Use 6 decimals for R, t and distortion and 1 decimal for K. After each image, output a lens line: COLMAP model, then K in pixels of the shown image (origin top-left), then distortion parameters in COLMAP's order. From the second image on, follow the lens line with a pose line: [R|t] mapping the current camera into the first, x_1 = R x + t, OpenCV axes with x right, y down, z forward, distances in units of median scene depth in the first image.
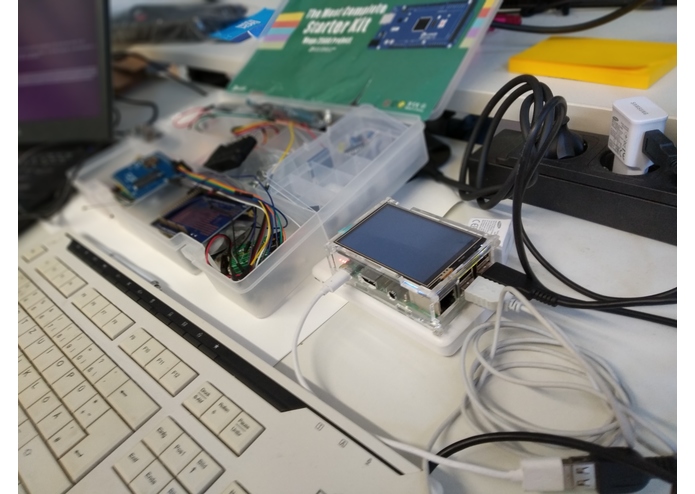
lens RADIAL K [[508.7, 0, 347.5], [0, 508.7, 247.0], [0, 0, 1]] dist [-0.031009, -0.000372]
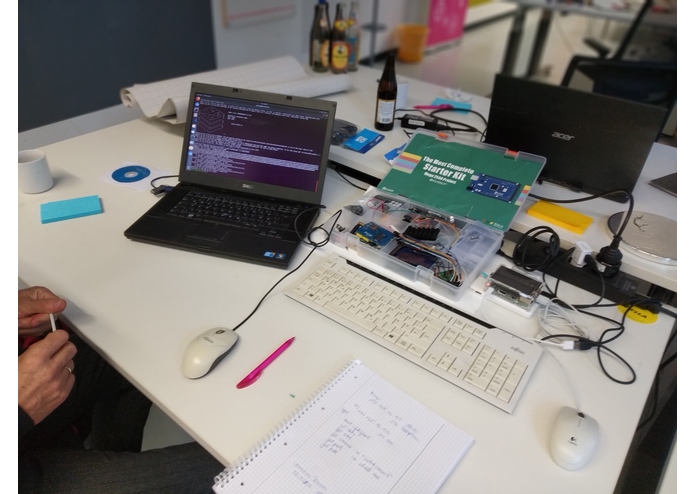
lens RADIAL K [[508.7, 0, 347.5], [0, 508.7, 247.0], [0, 0, 1]] dist [-0.031009, -0.000372]
pose [[0.954687, 0.141882, 0.261616, -1.107078], [-0.124202, 0.988779, -0.083007, 0.112945], [-0.270457, 0.046752, 0.961596, -1.083602]]
